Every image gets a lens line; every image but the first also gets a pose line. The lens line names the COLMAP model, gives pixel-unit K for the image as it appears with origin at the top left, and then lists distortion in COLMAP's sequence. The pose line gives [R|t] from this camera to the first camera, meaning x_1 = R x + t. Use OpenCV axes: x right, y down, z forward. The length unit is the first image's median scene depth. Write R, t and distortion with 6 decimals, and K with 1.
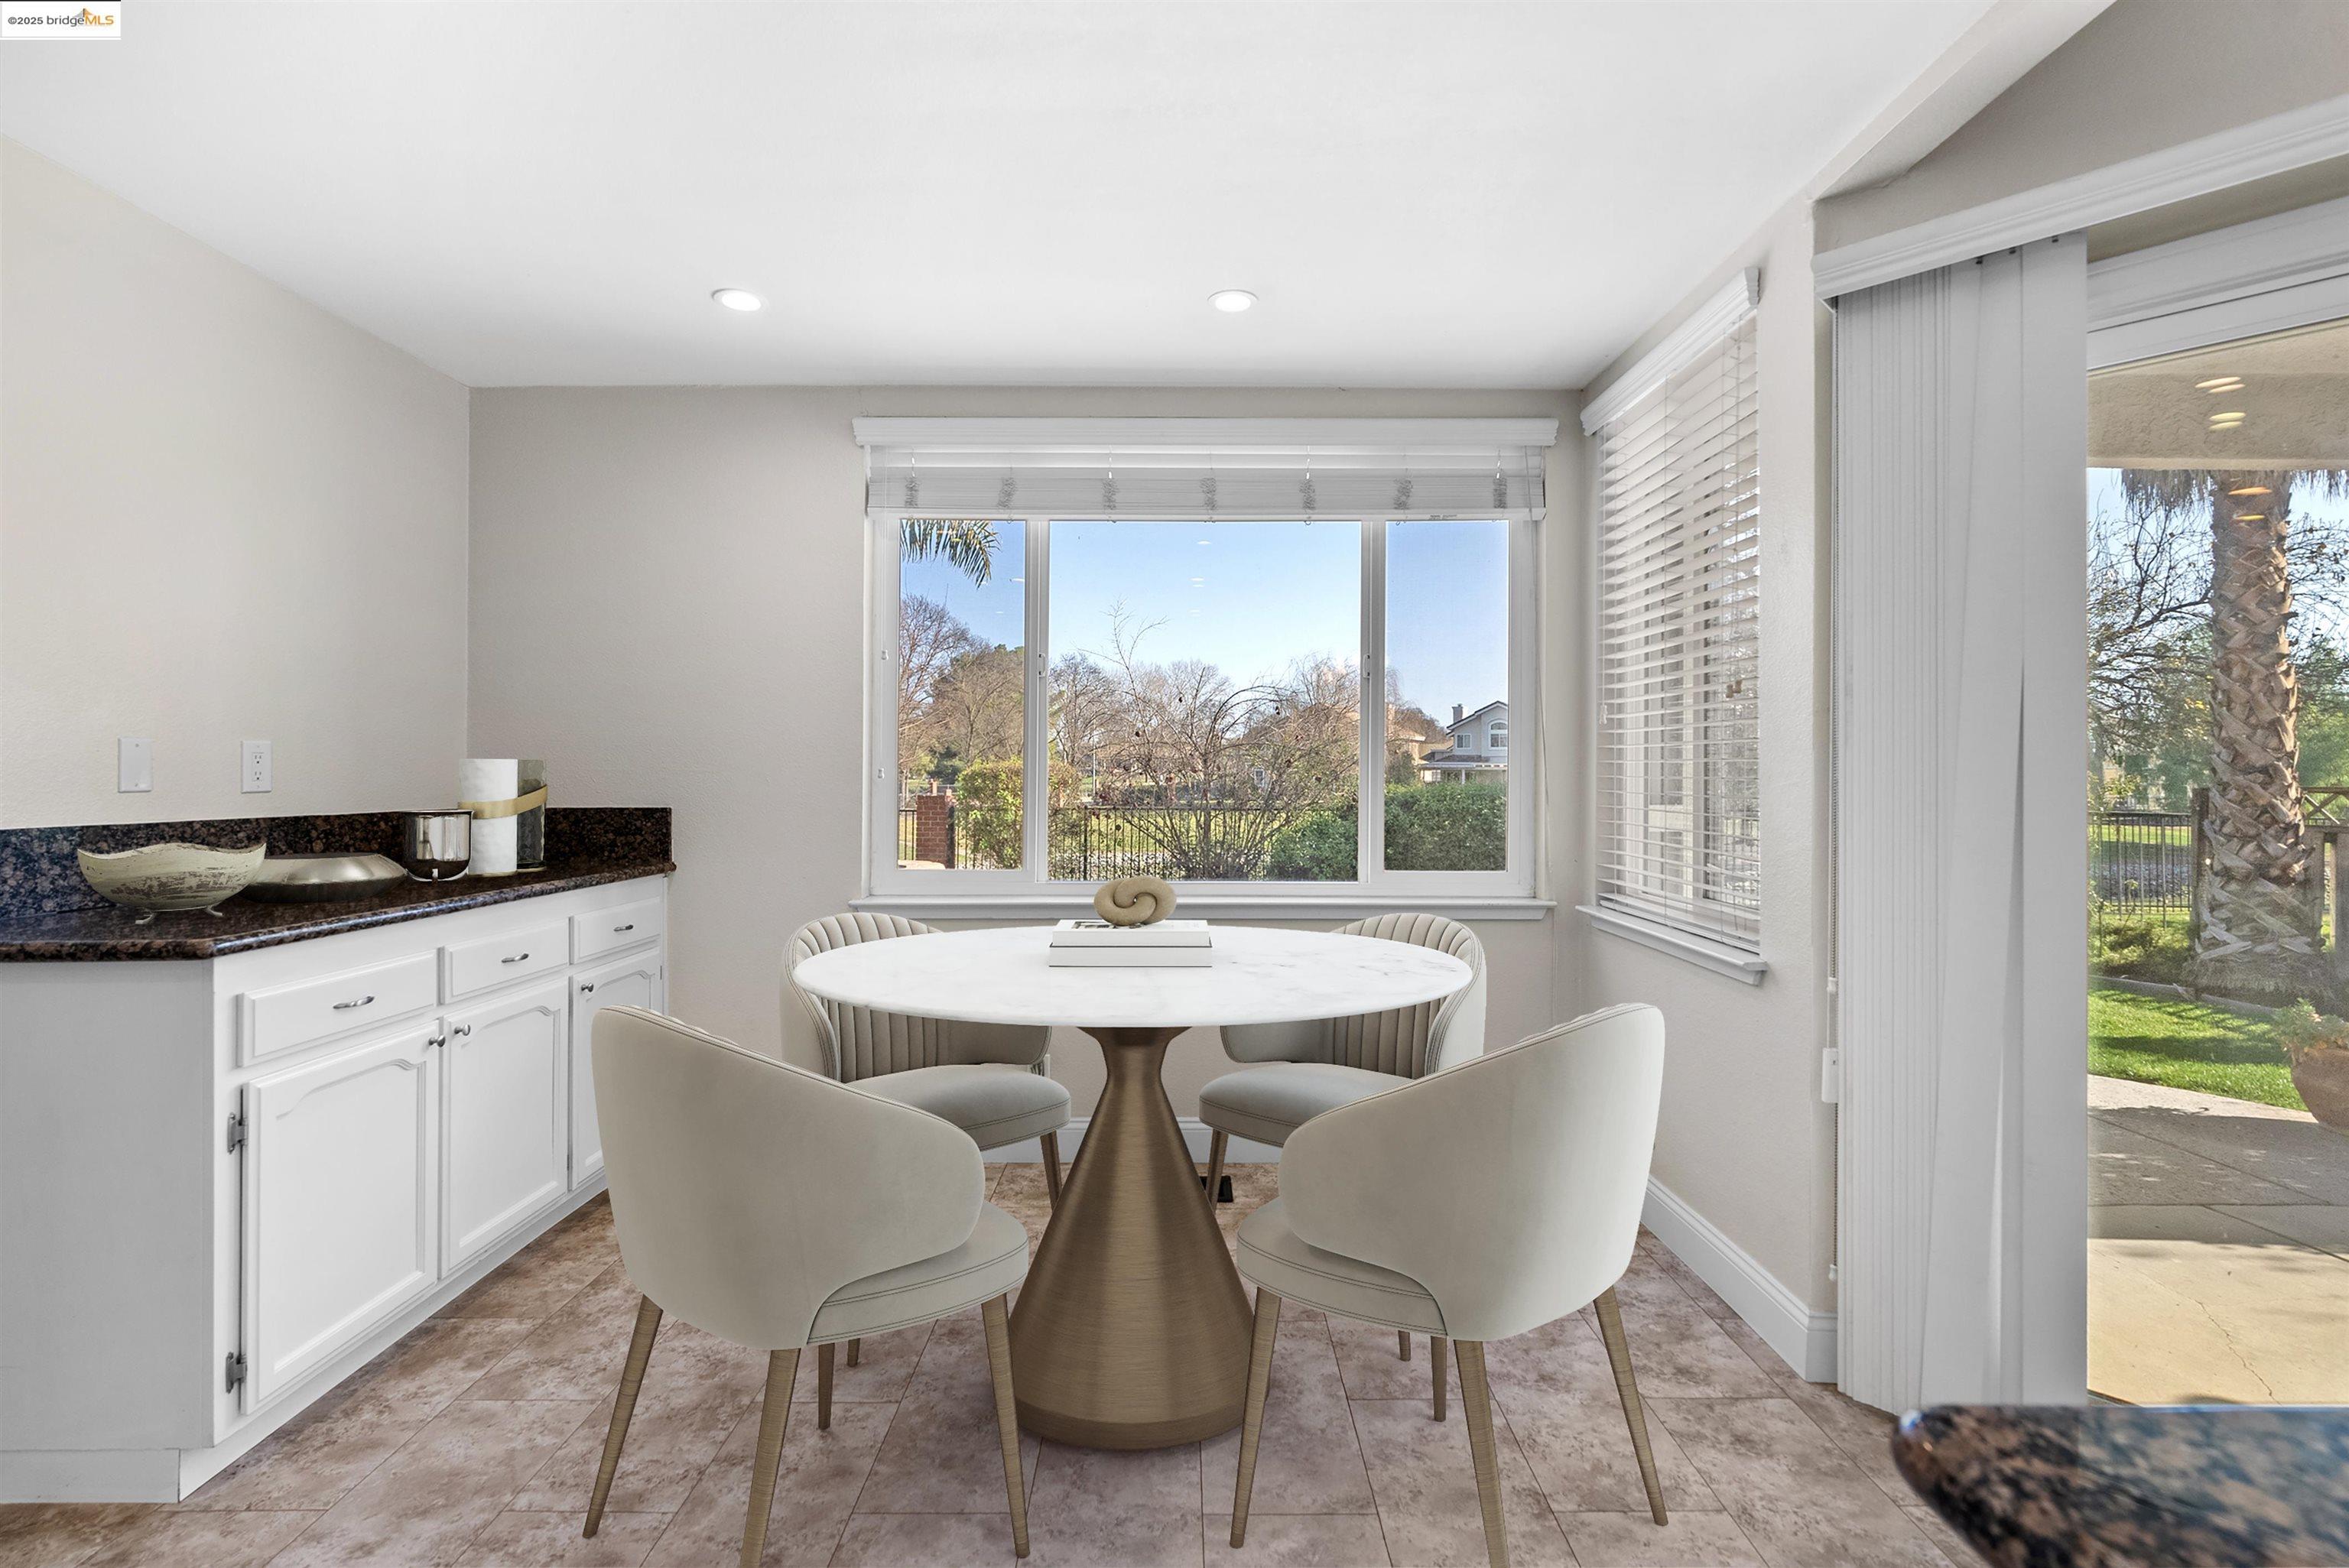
lens RADIAL K [[1066.8, 0, 1173.5], [0, 1066.8, 777.9], [0, 0, 1]] dist [-0.006141, 0.001116]
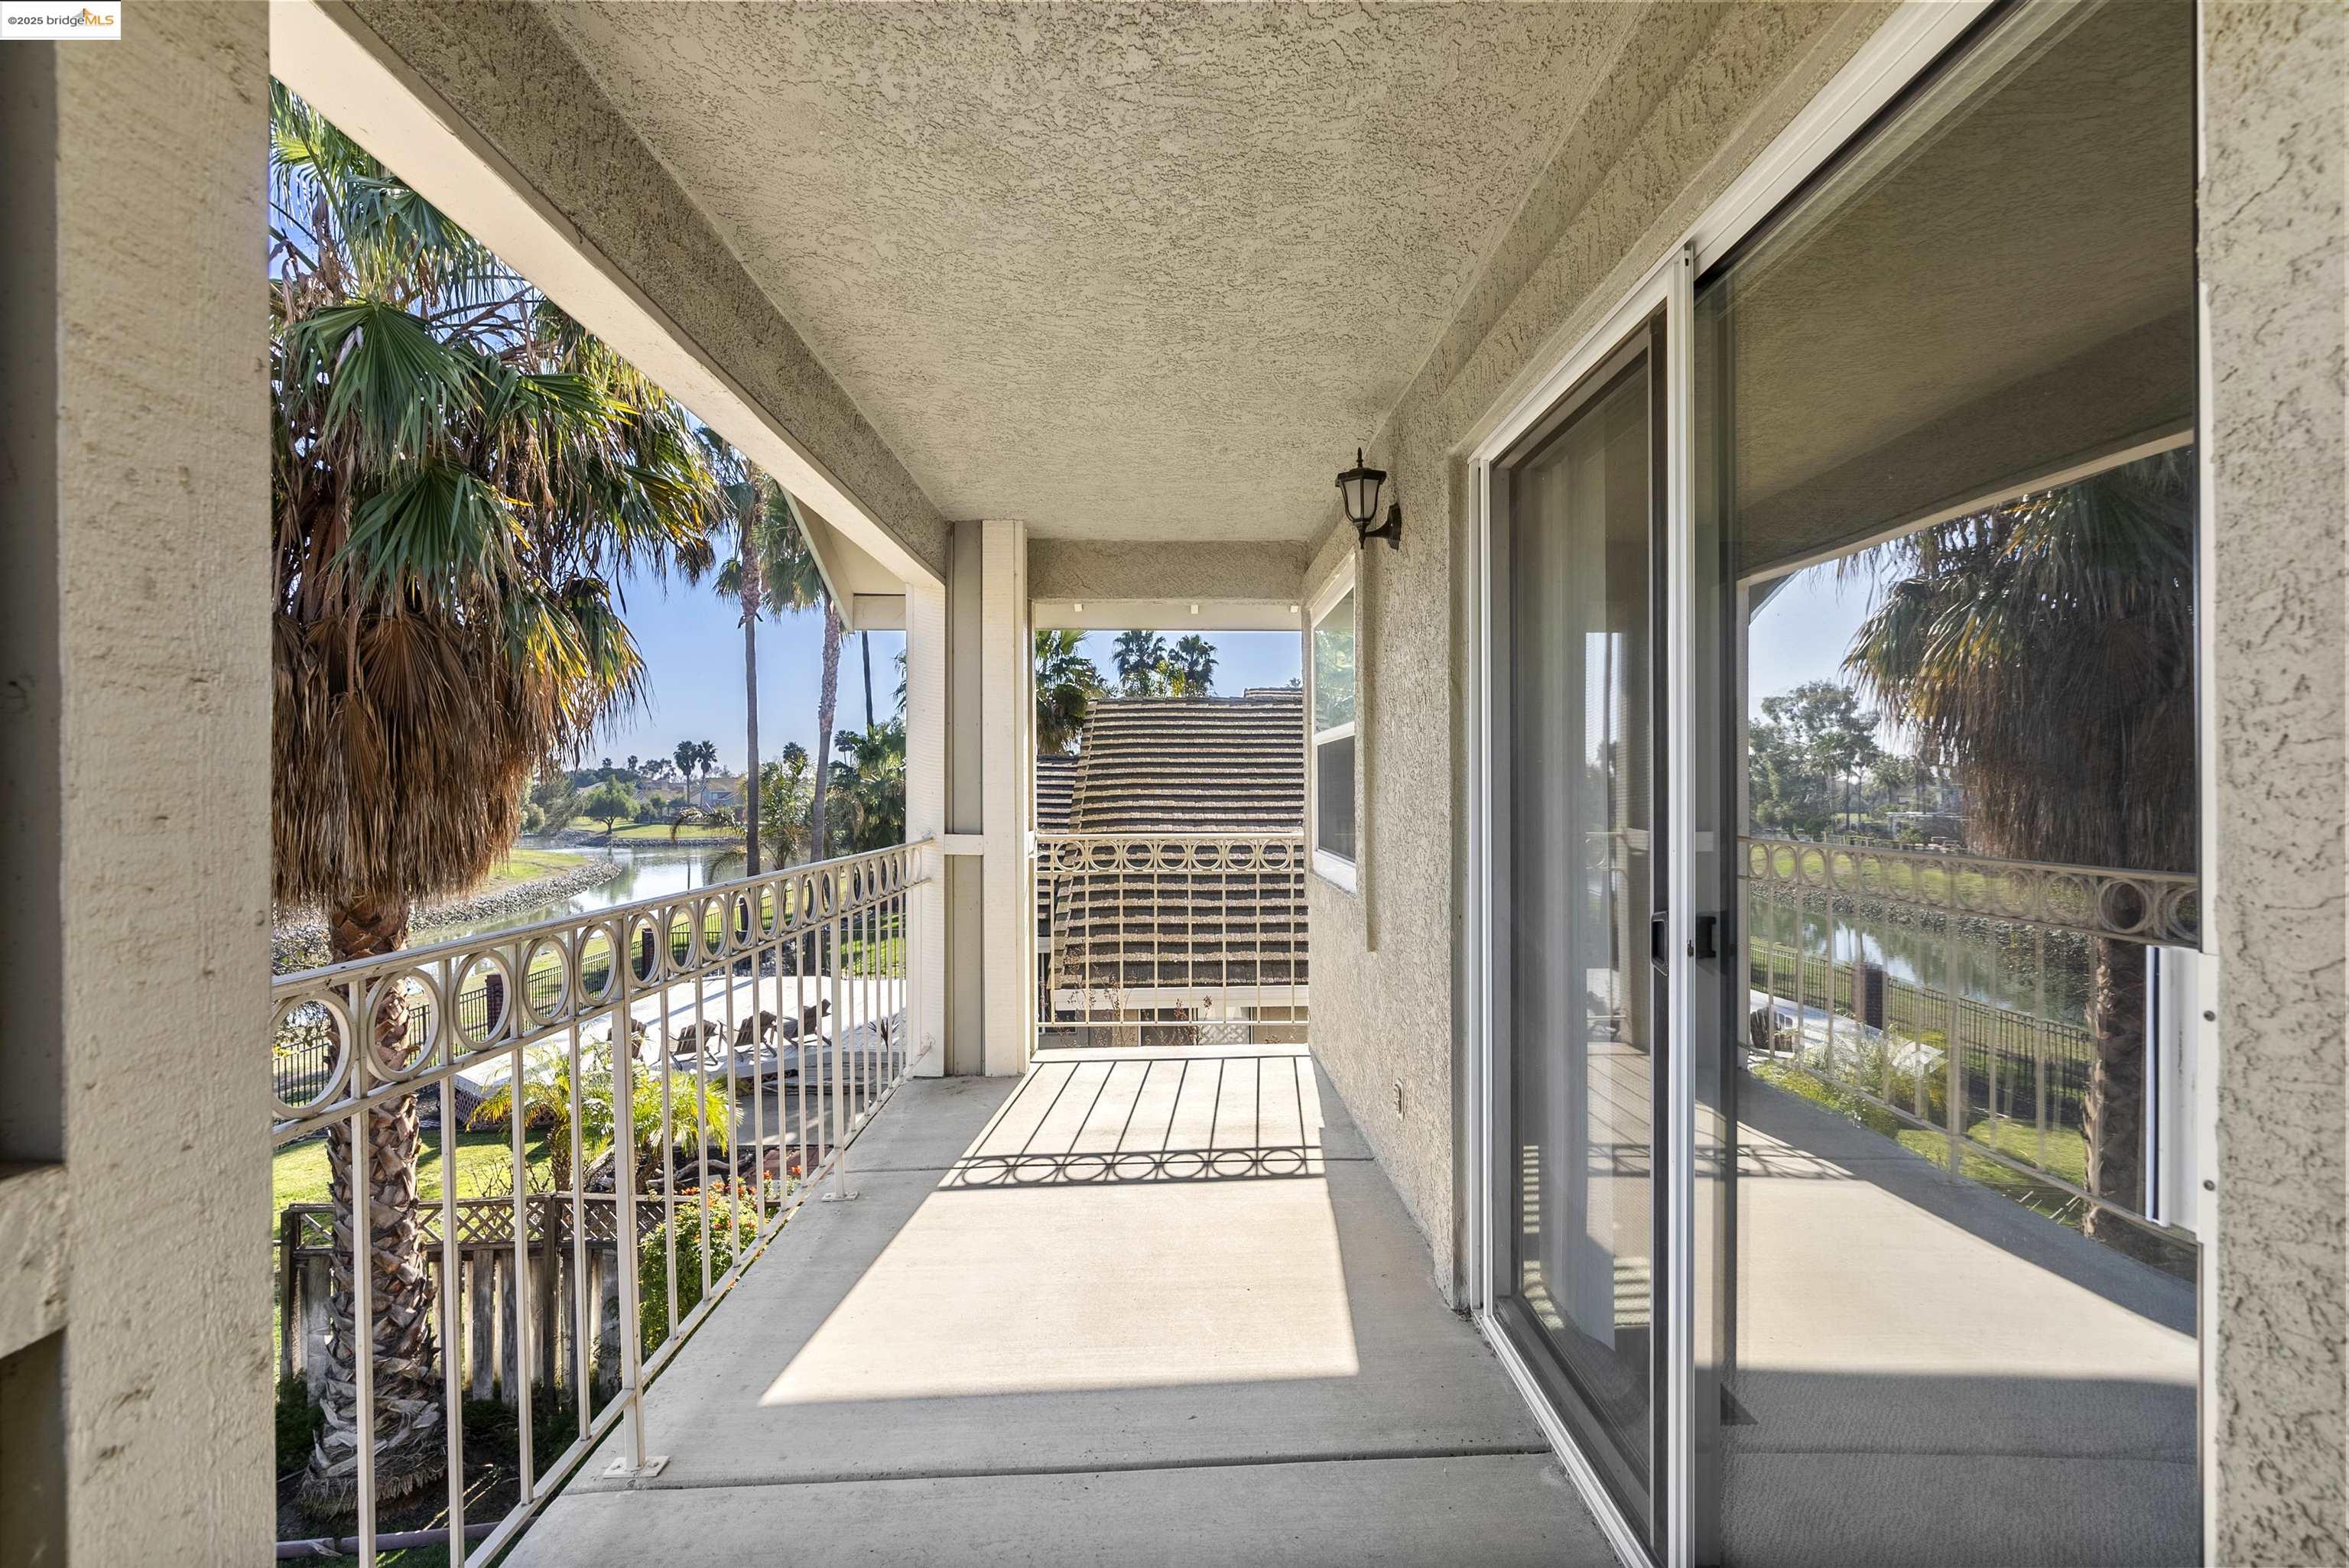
lens RADIAL K [[1066.8, 0, 1177.5], [0, 1066.8, 785.8], [0, 0, 1]] dist [-0.006141, 0.001116]
pose [[-0.020860, -0.004550, 0.999772, 0.141242], [0.006198, 0.999970, 0.004680, -0.373859], [-0.999763, 0.006294, -0.020831, 0.369455]]
